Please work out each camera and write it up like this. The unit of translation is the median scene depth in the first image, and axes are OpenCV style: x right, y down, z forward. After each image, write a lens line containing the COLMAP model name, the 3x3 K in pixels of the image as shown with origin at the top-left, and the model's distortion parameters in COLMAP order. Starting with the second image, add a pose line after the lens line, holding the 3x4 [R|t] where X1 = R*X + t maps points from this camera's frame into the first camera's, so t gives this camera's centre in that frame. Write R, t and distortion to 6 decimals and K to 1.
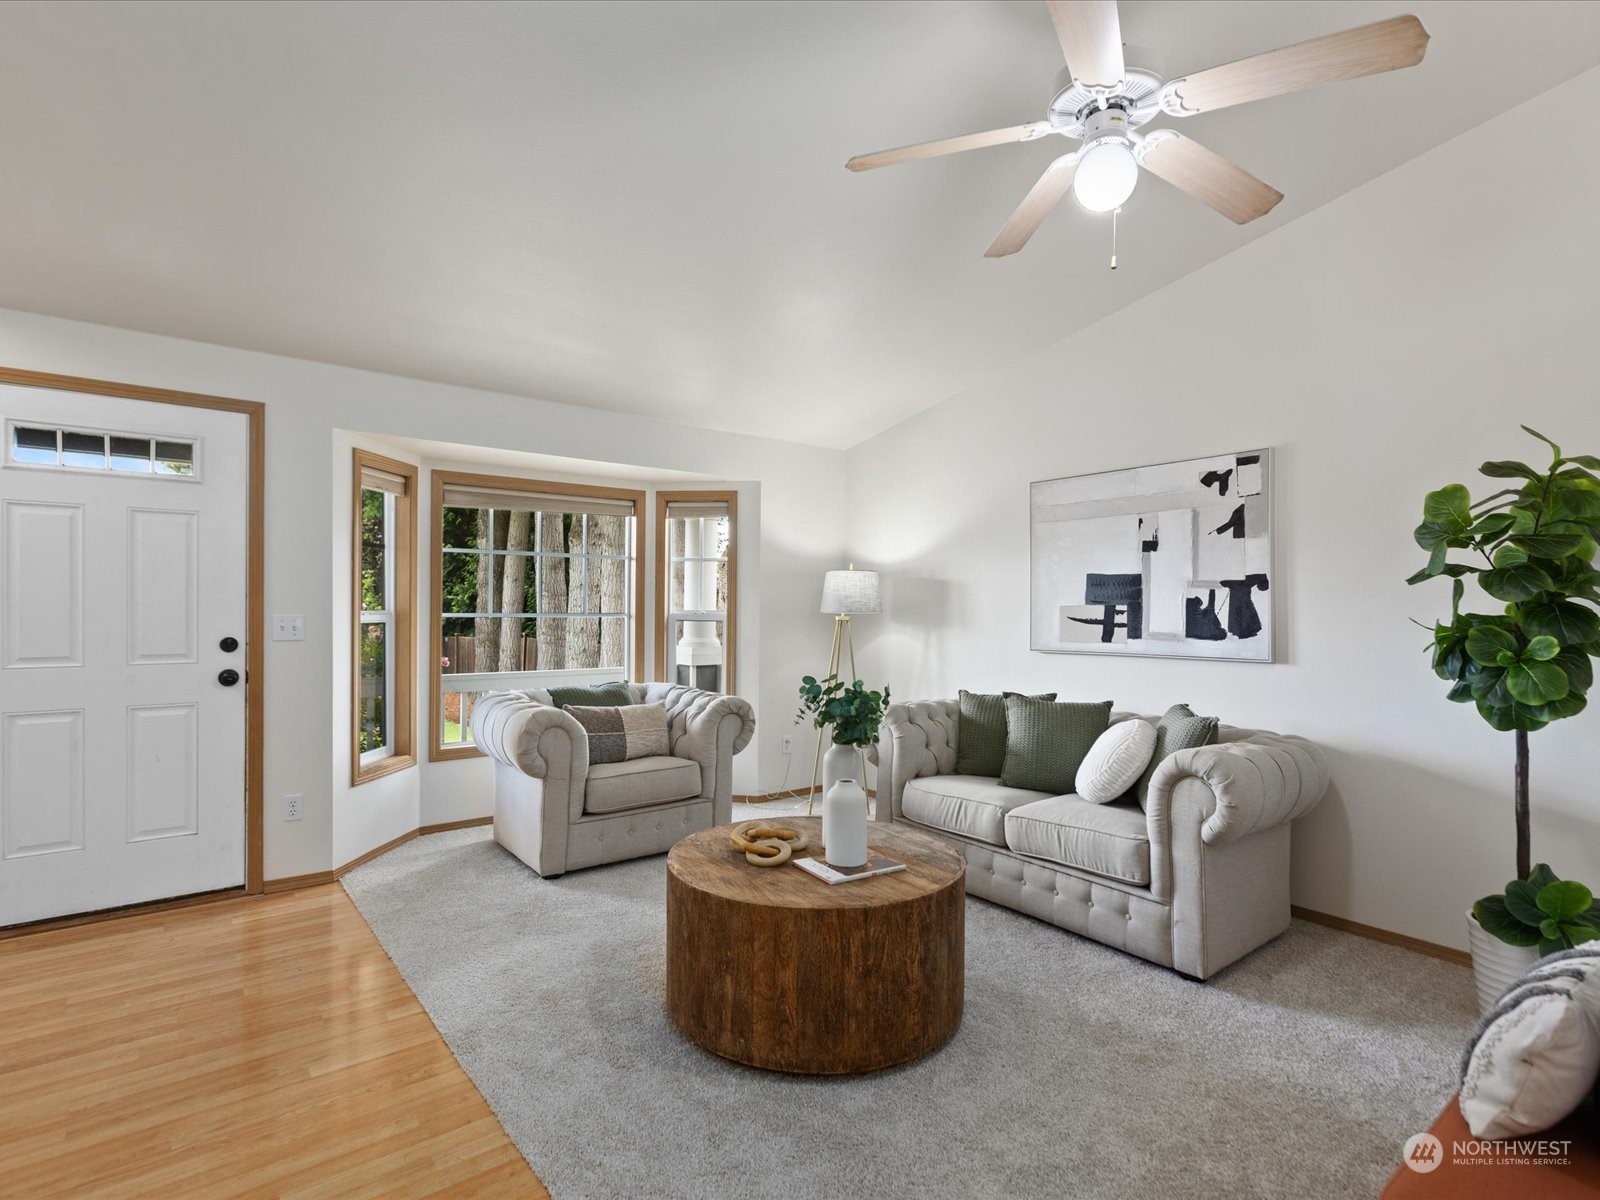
lens RADIAL K [[811.5, 0, 789.3], [0, 811.5, 592.6], [0, 0, 1]] dist [-0.001973, -0.000501]
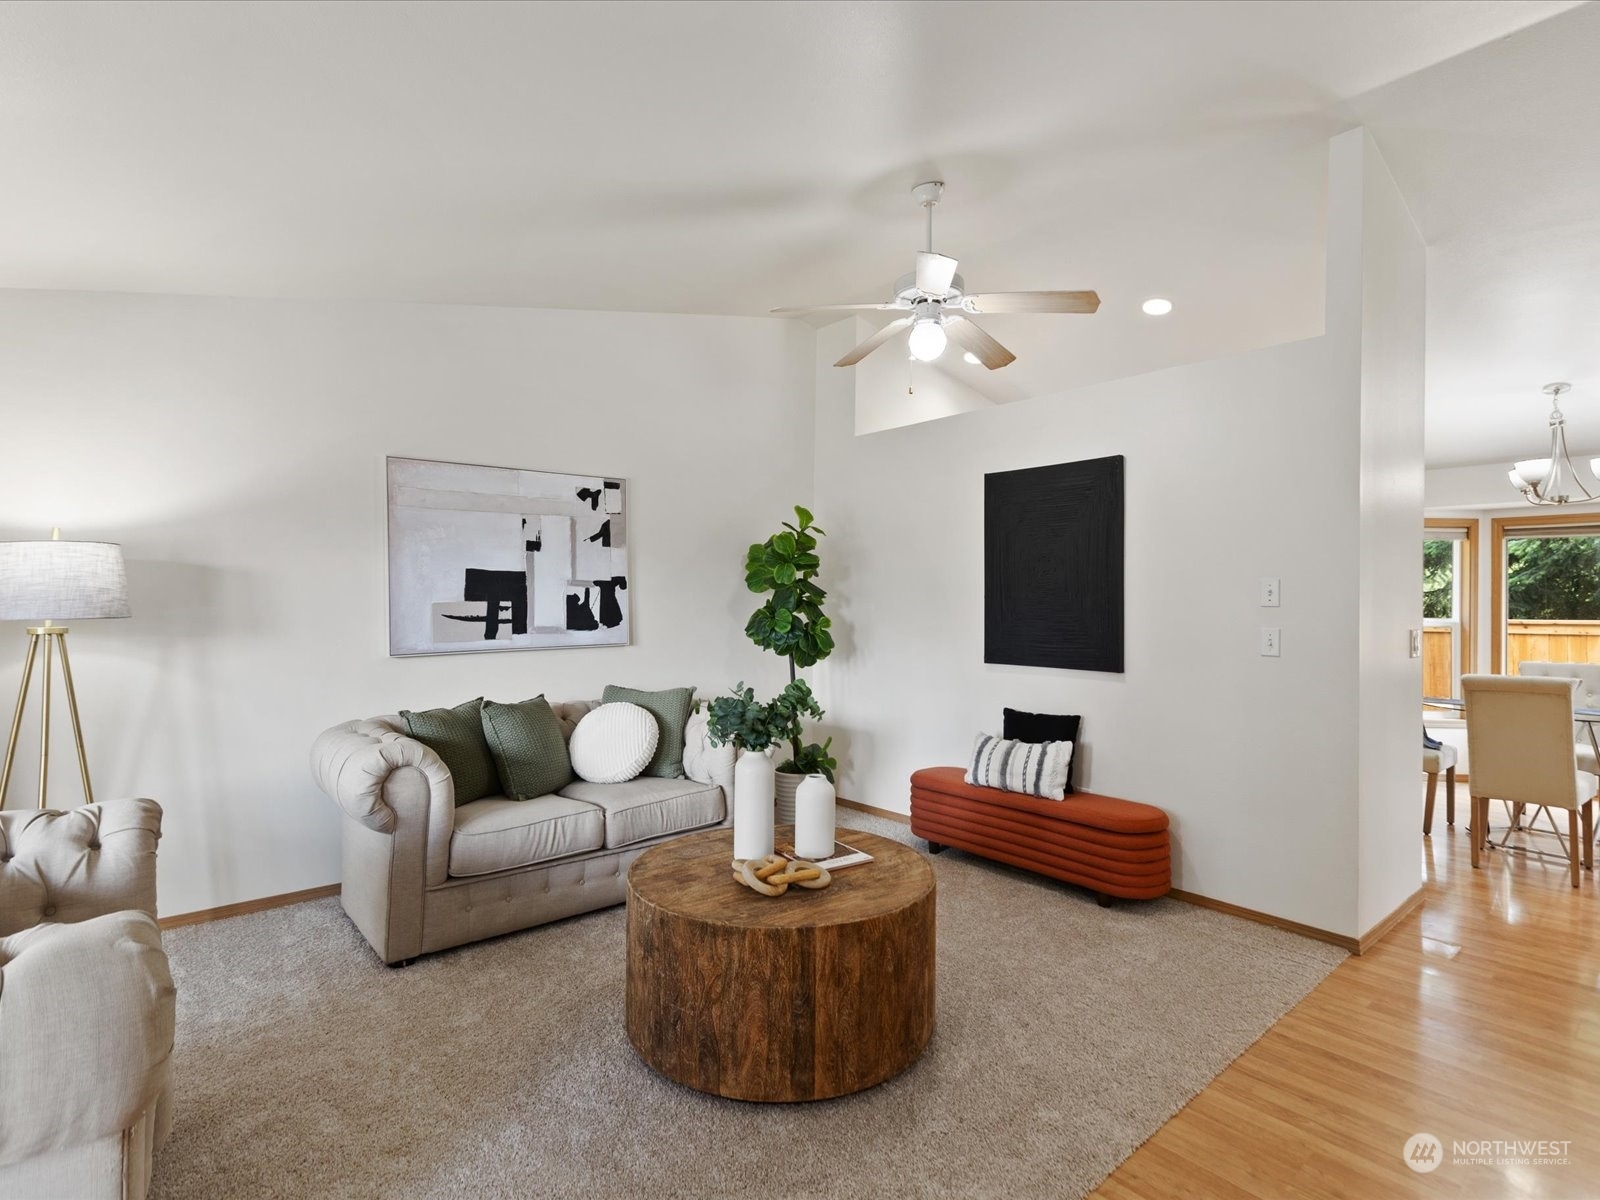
lens RADIAL K [[811.5, 0, 789.3], [0, 811.5, 592.6], [0, 0, 1]] dist [-0.001973, -0.000501]
pose [[-0.057558, -0.004340, 0.998333, -0.664612], [-0.021163, 0.999771, 0.003127, -0.006718], [-0.998118, -0.020947, -0.057636, 0.751117]]
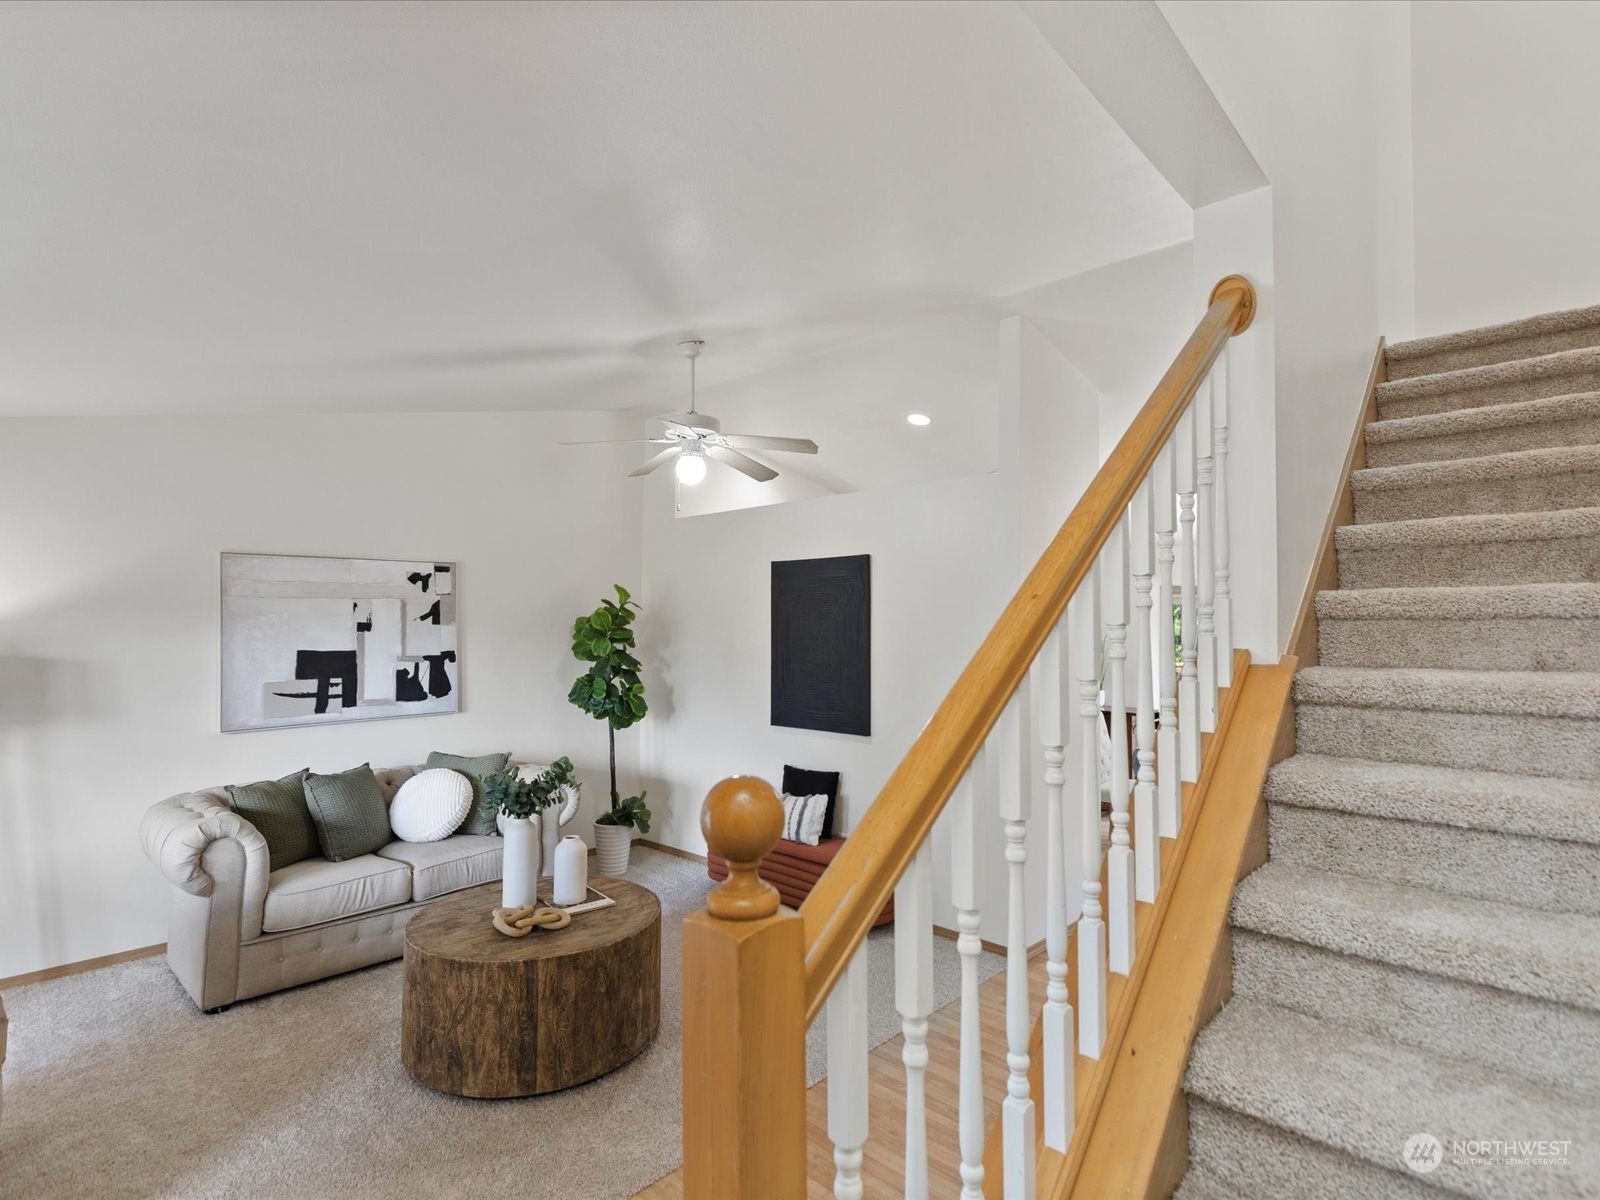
lens RADIAL K [[831.2, 0, 784.9], [0, 831.2, 592.8], [0, 0, 1]] dist [-0.000602, -0.001764]
pose [[-0.158481, 0.028332, 0.986955, -0.883460], [-0.016256, 0.999378, -0.031299, -0.082269], [-0.987228, -0.021005, -0.157922, 0.607886]]
